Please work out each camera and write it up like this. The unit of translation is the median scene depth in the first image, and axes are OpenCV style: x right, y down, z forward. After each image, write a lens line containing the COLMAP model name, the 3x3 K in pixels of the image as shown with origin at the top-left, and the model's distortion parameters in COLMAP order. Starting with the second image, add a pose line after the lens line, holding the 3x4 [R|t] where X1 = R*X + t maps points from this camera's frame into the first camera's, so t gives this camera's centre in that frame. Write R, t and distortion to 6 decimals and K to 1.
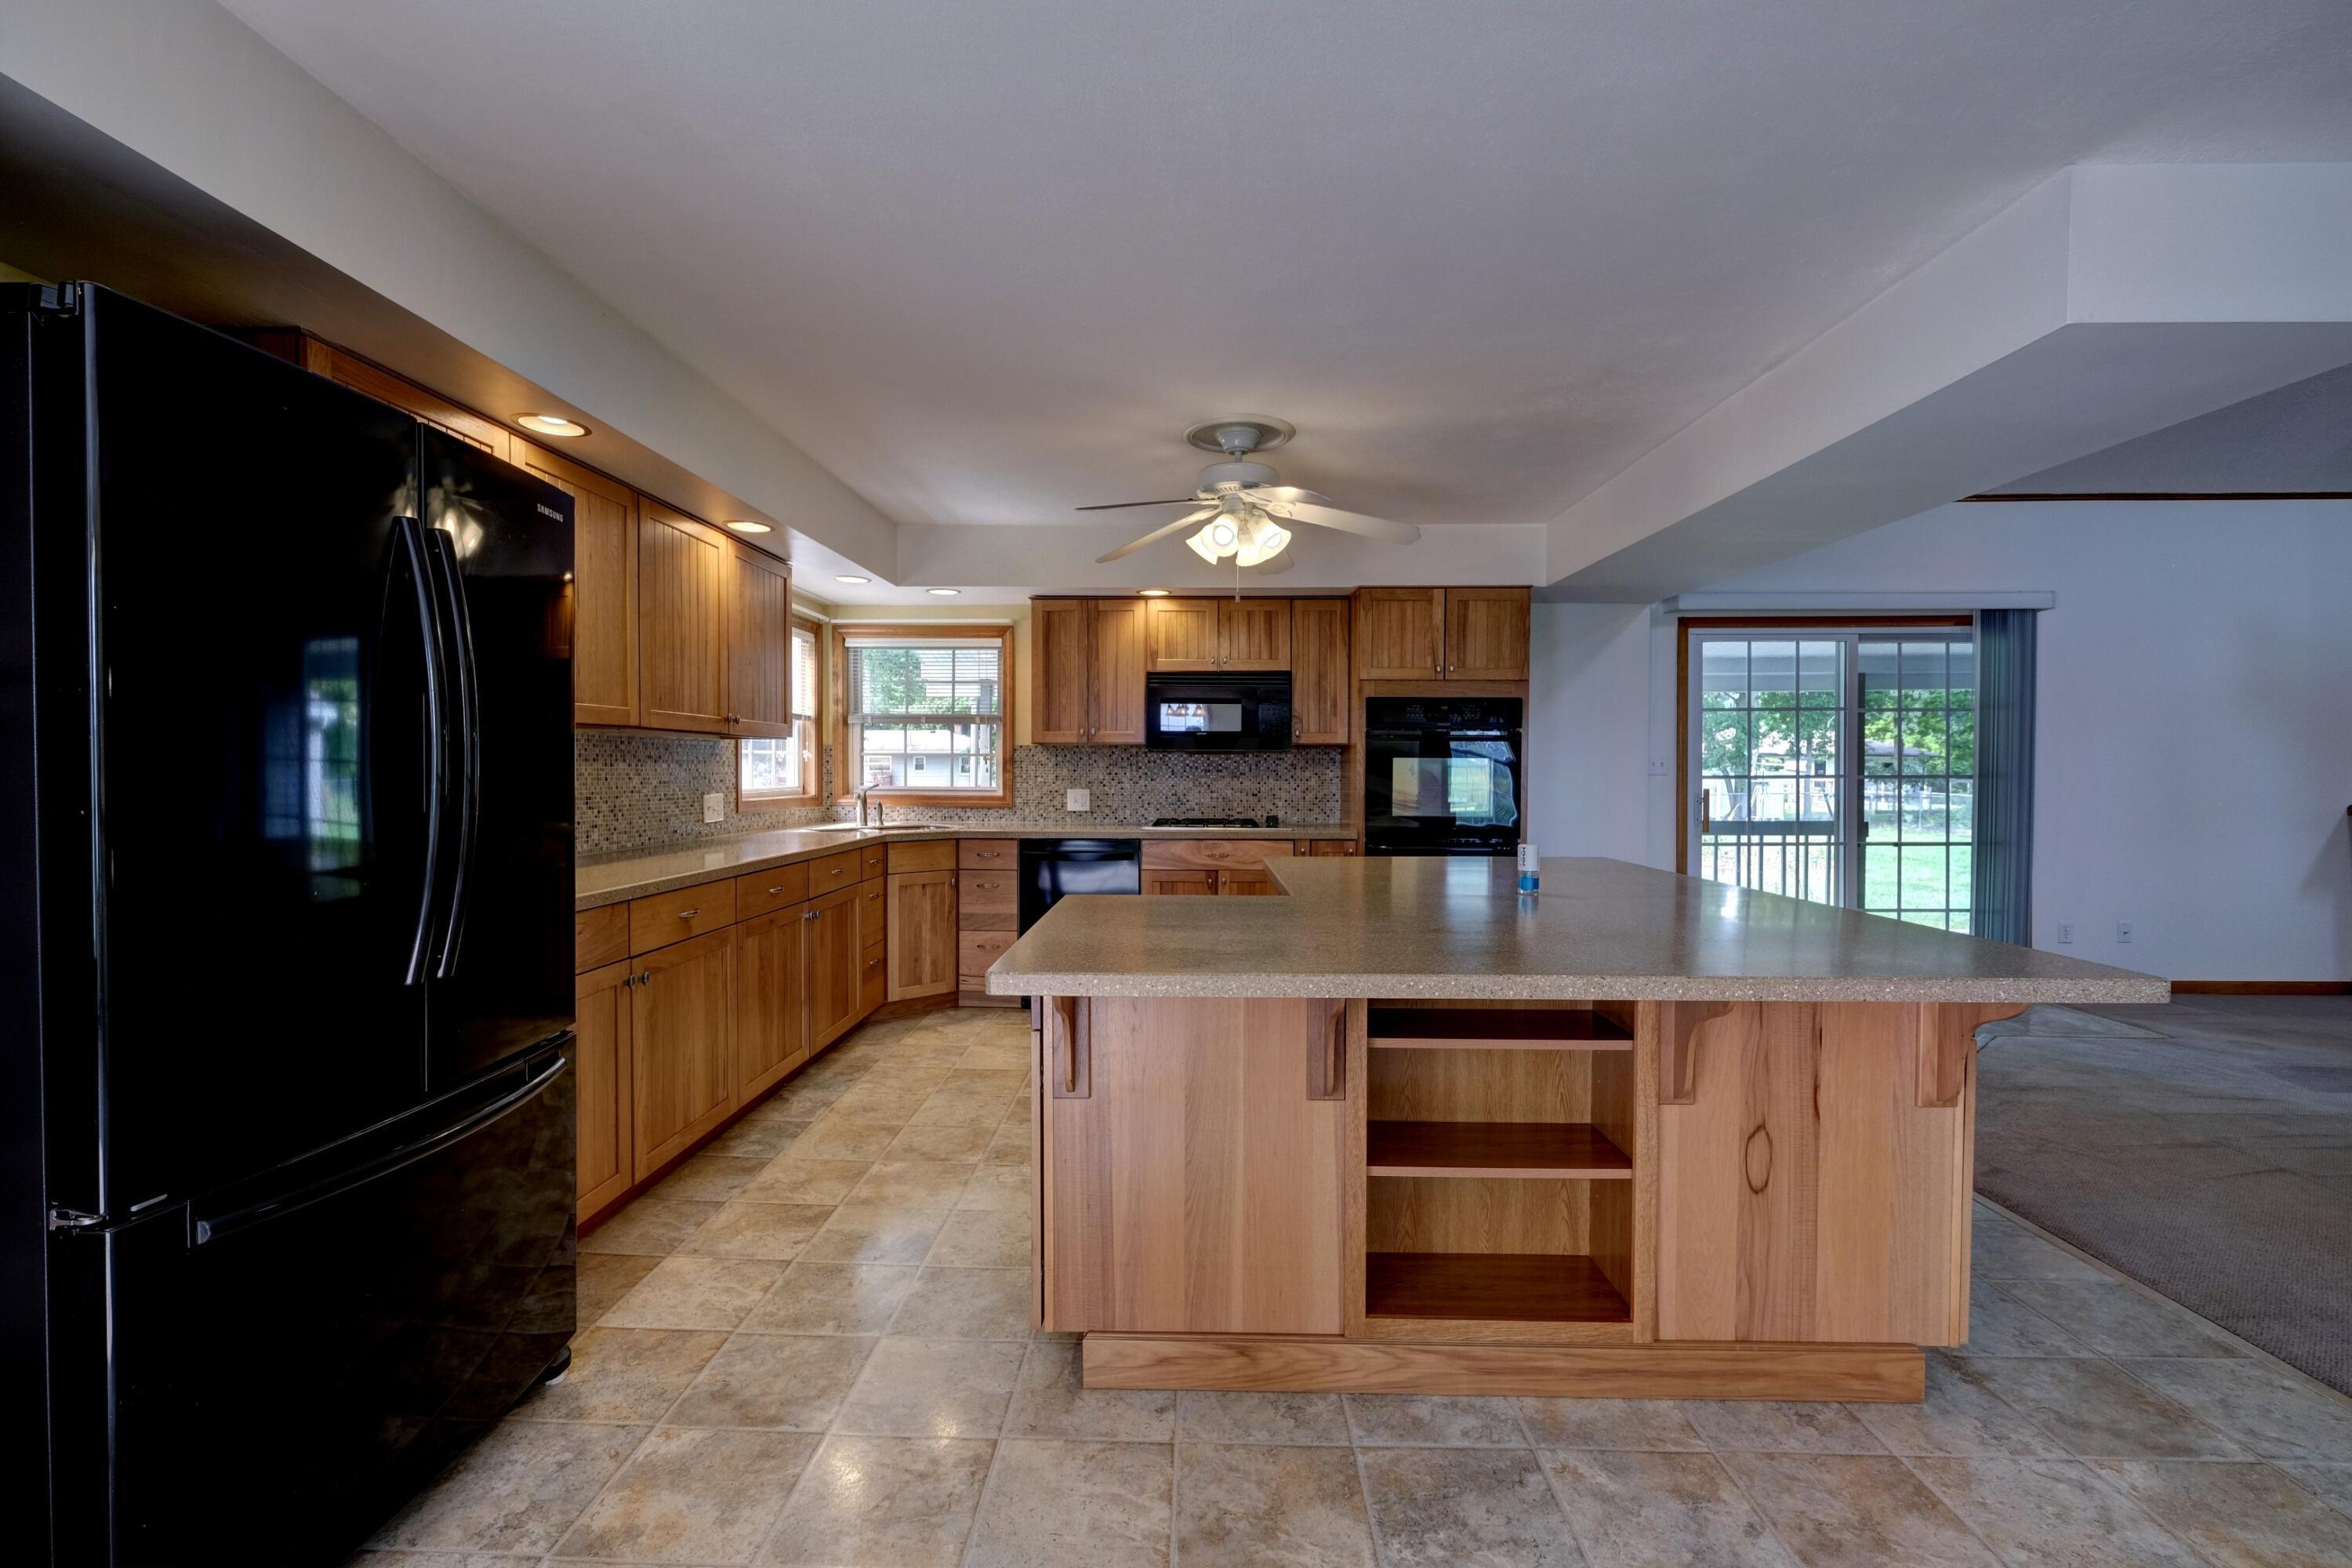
lens RADIAL K [[1020.1, 0, 1166.9], [0, 1020.1, 799.4], [0, 0, 1]] dist [-0.005668, 0.000370]
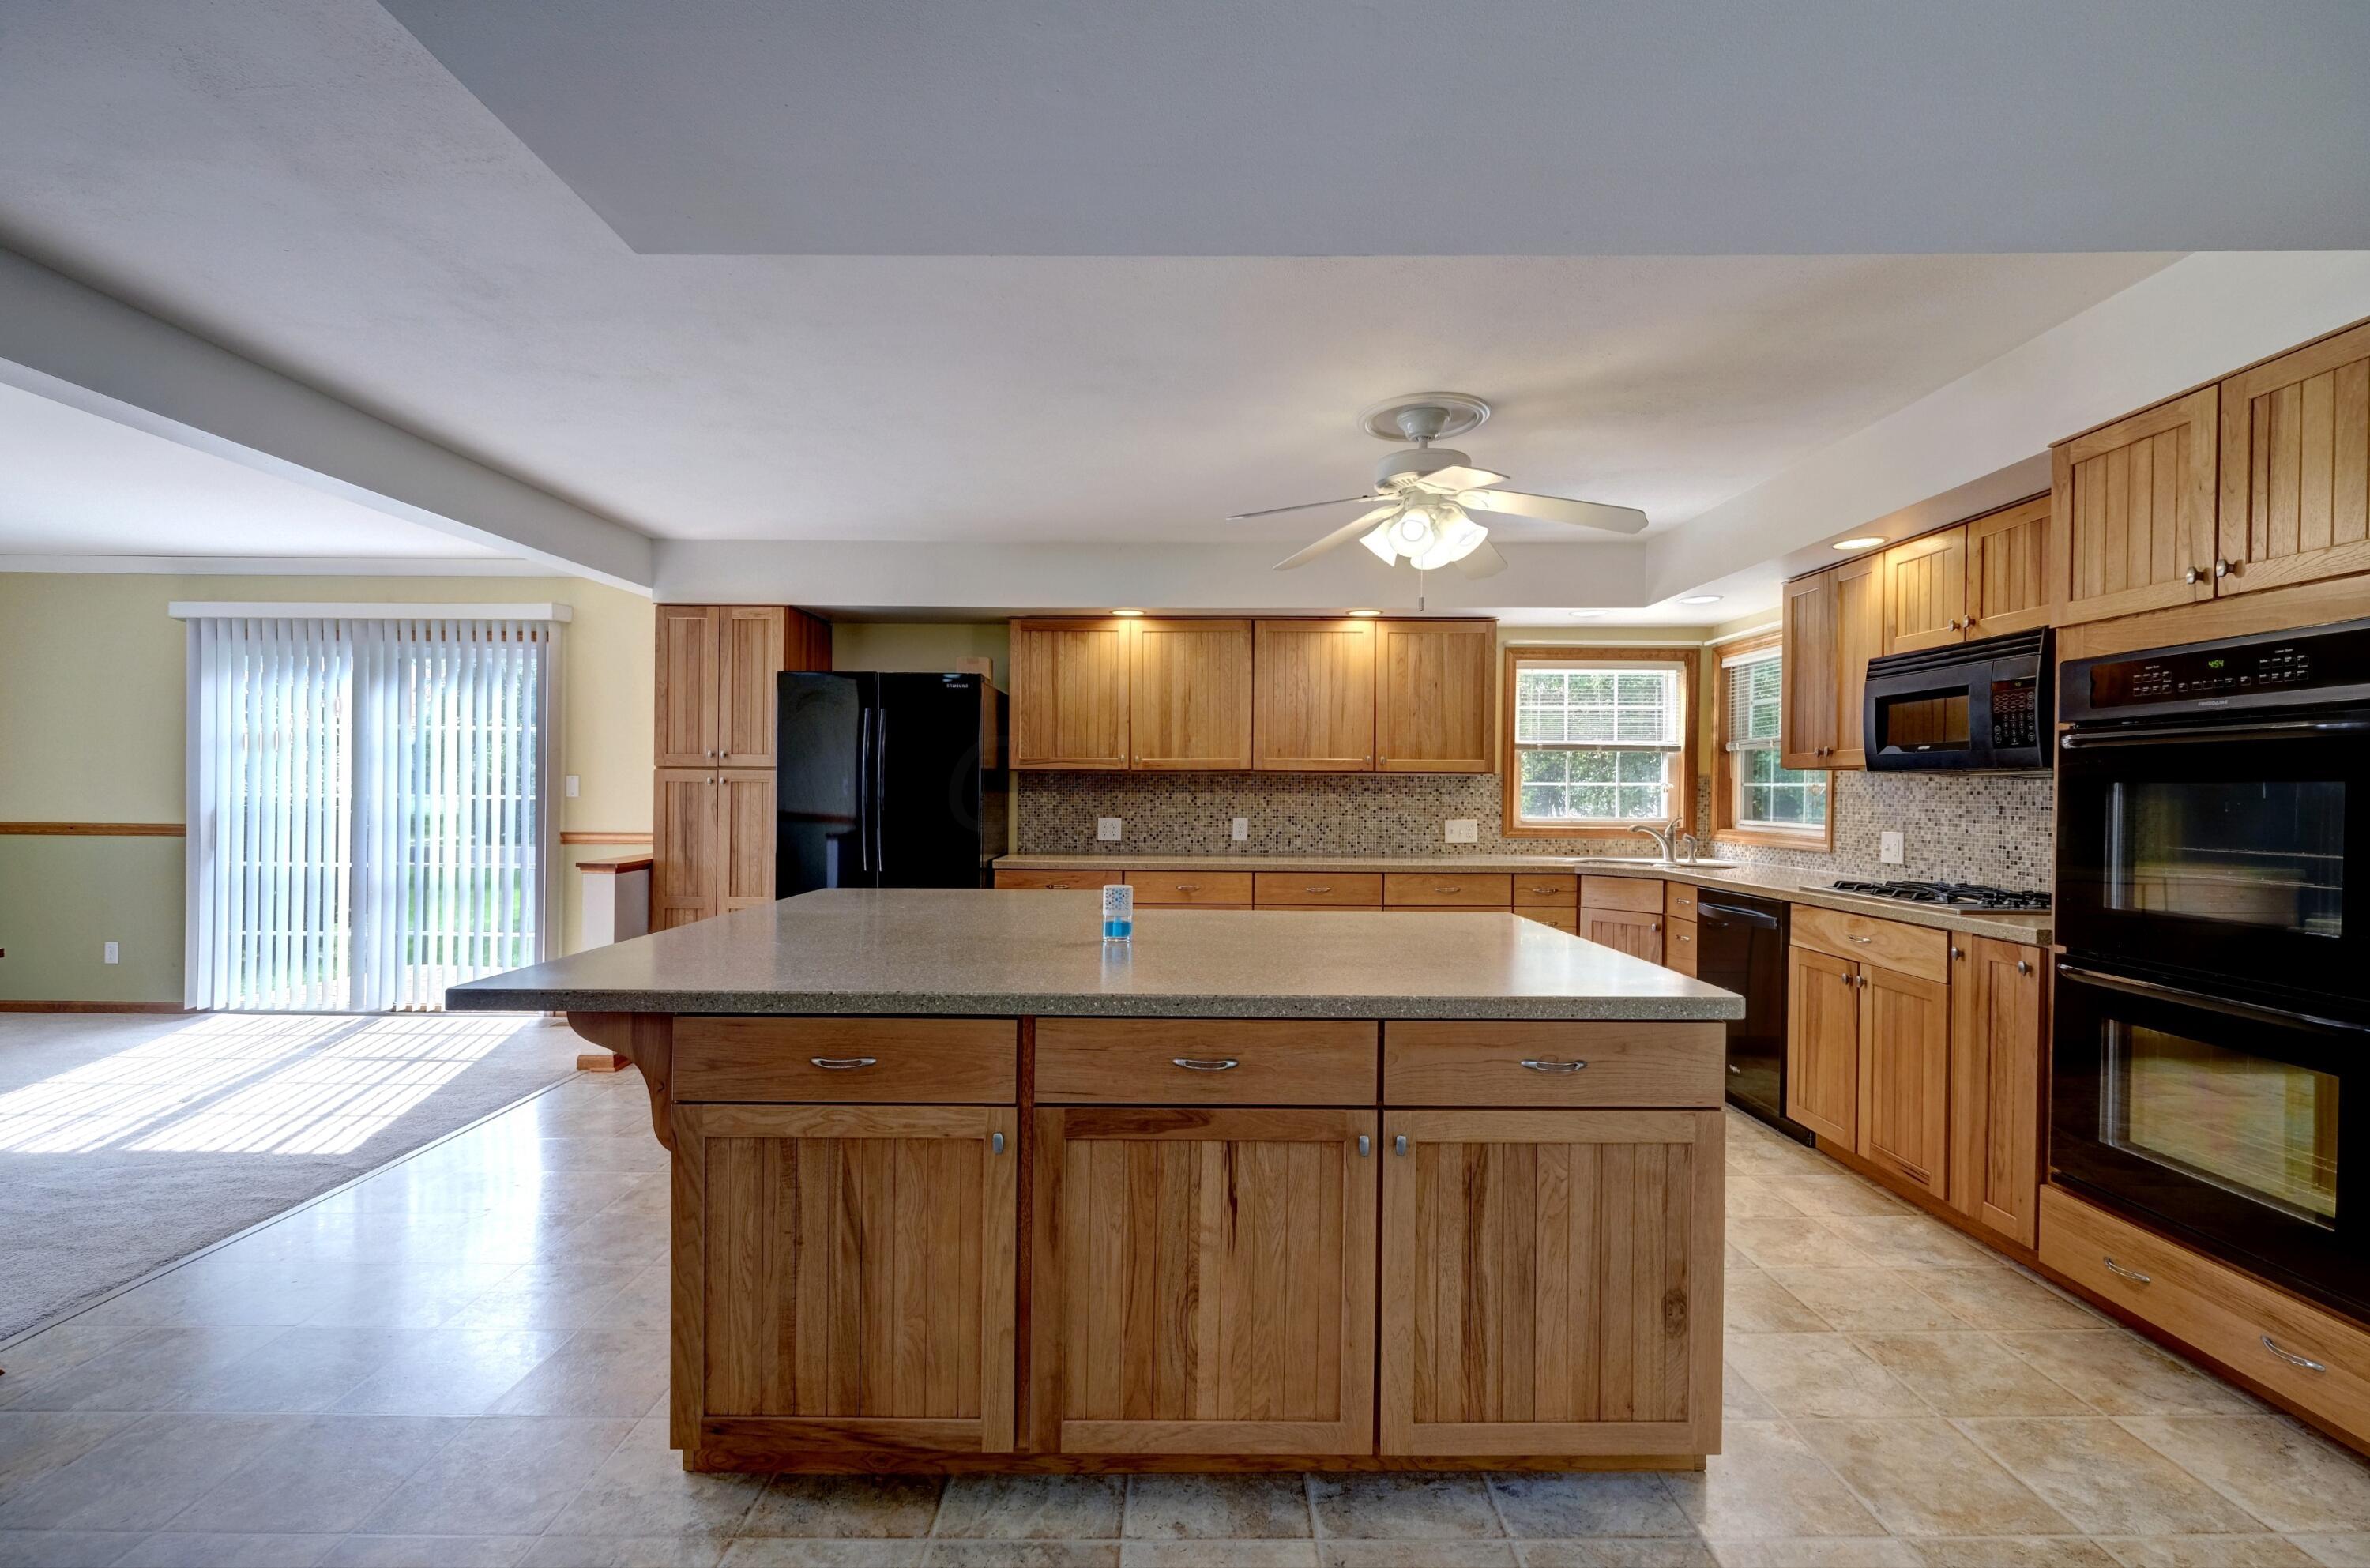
lens RADIAL K [[1027.8, 0, 1189.0], [0, 1027.8, 817.2], [0, 0, 1]] dist [-0.005668, 0.000370]
pose [[0.039866, 0.023165, -0.998936, 0.708958], [-0.036979, 0.999081, 0.021692, -0.021191], [0.998521, 0.036075, 0.040686, 0.583346]]
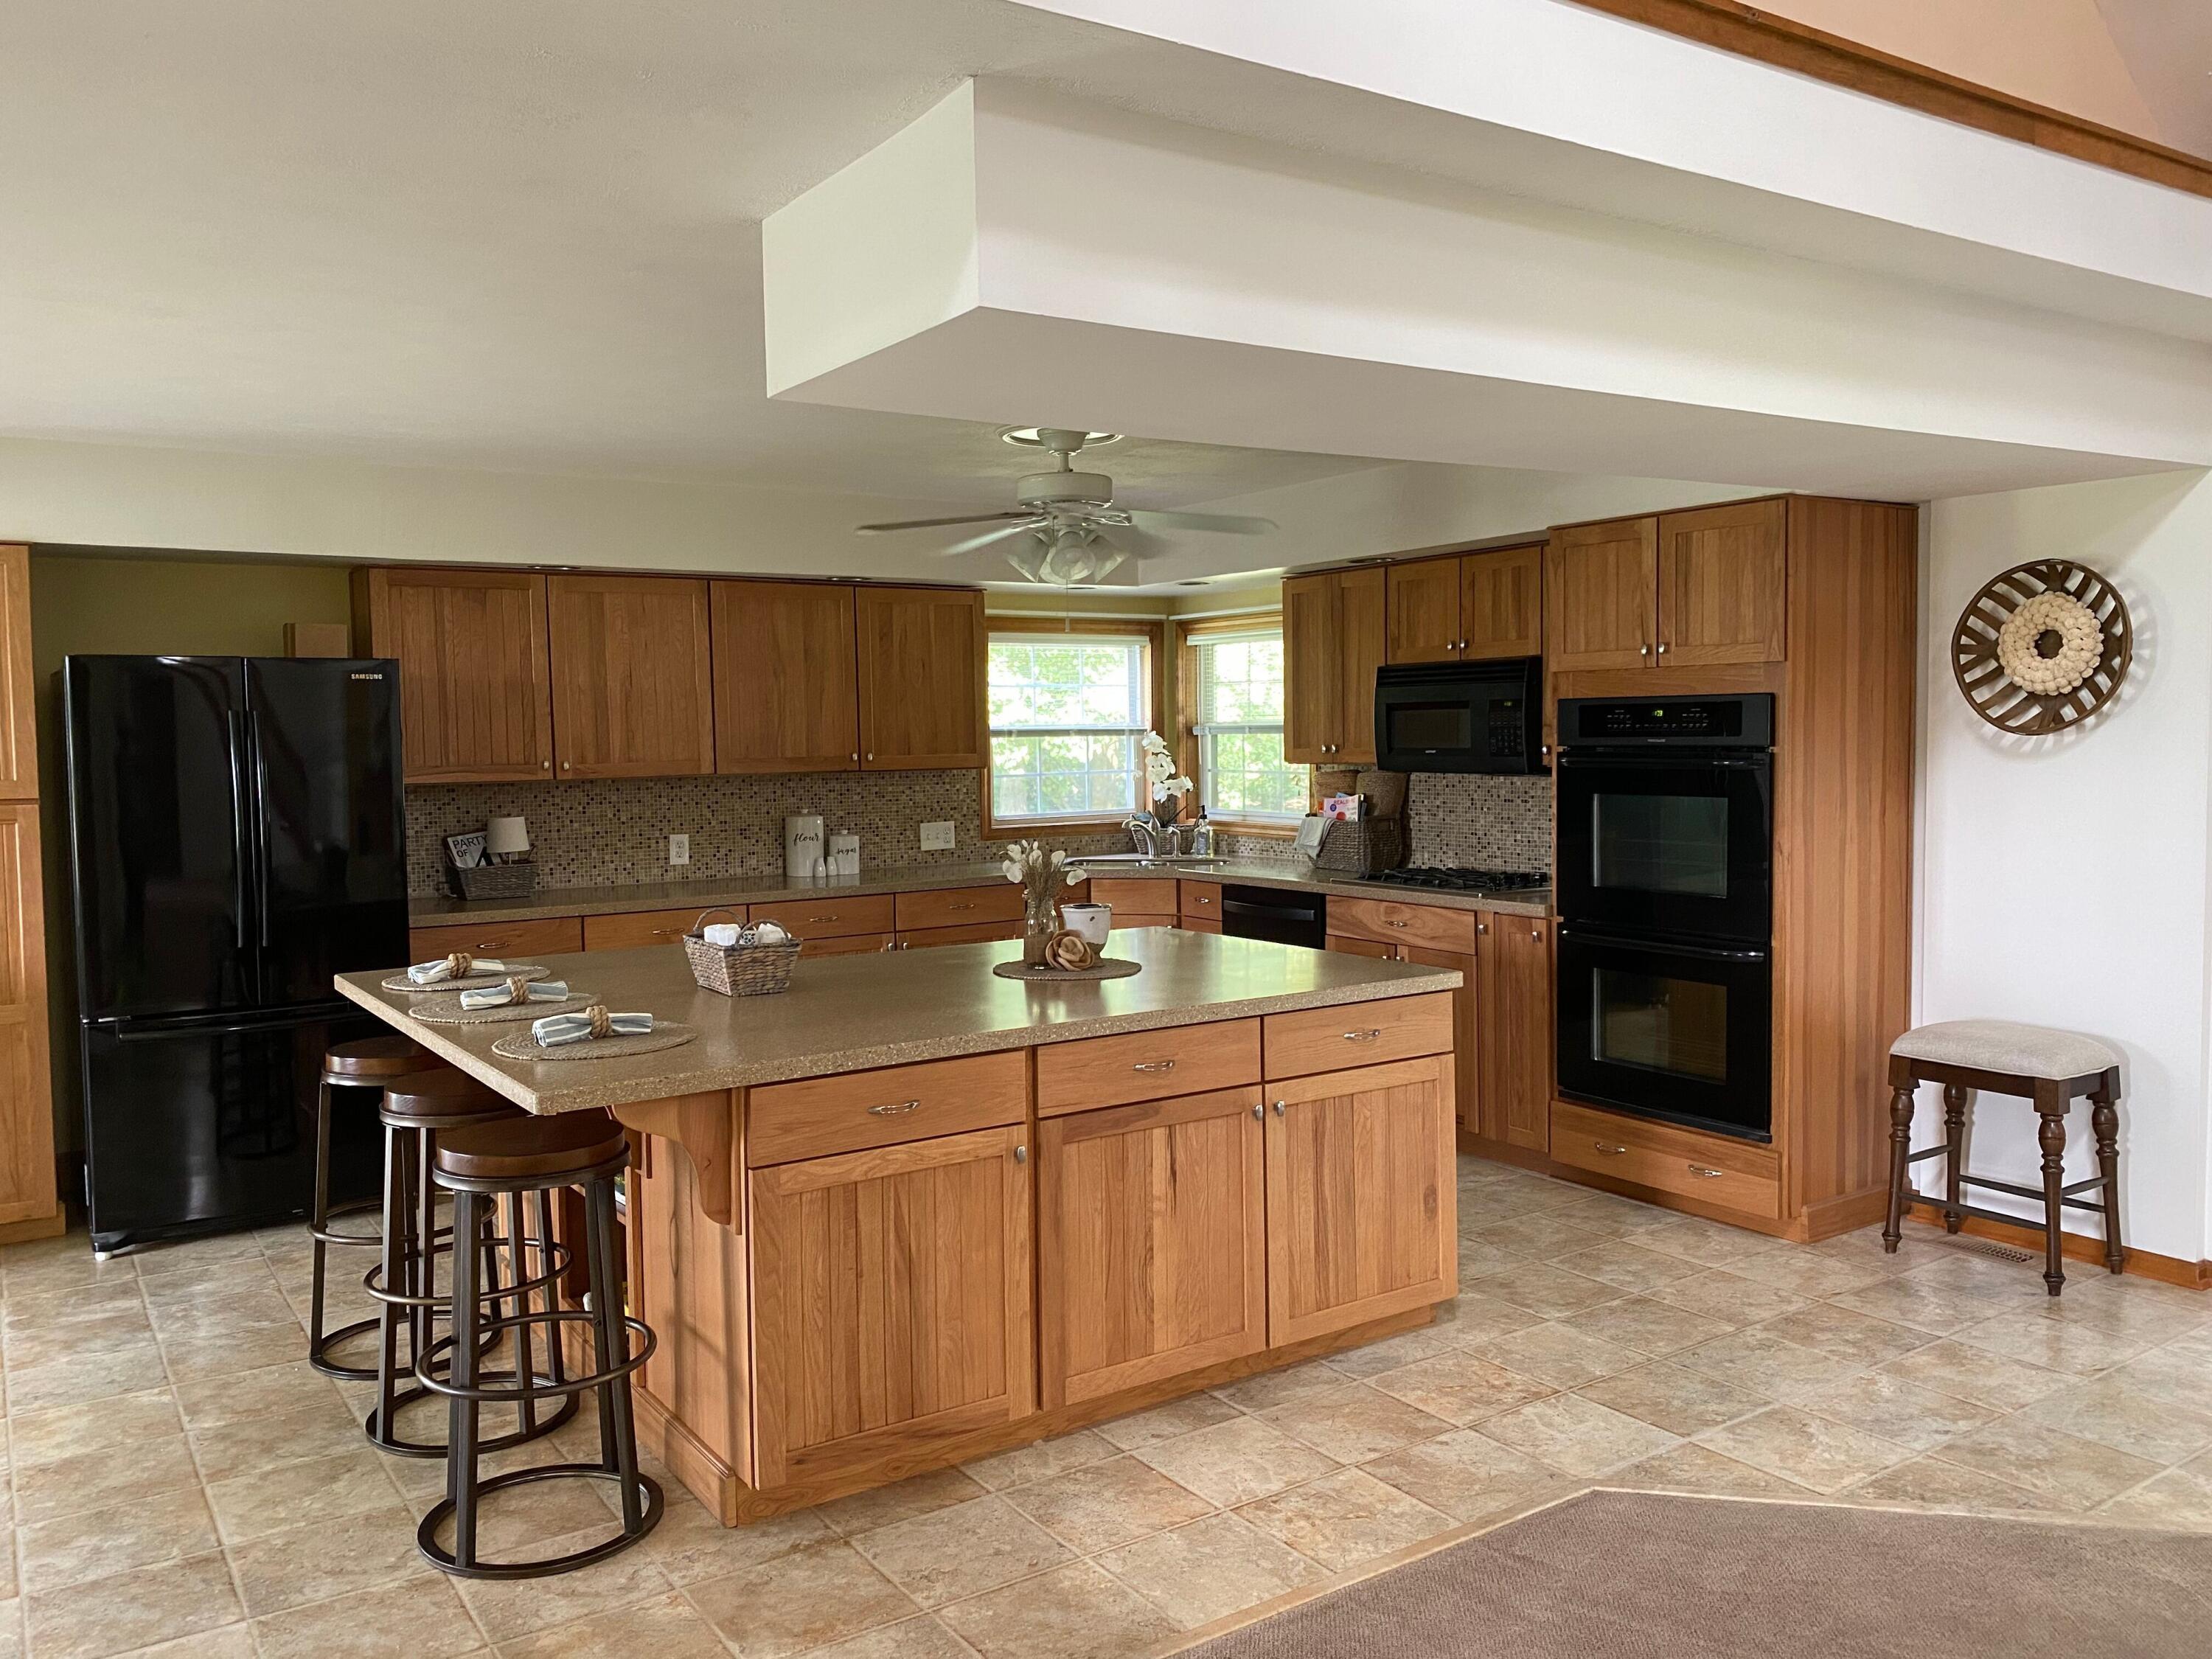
lens RADIAL K [[1657.7, 0, 1106.5], [0, 1657.7, 866.5], [0, 0, 1]] dist [0.048986, -0.061171]
pose [[0.587203, 0.053849, -0.807647, 0.924862], [-0.007503, 0.998104, 0.061092, -0.059380], [0.809405, -0.029814, 0.586493, 0.153312]]
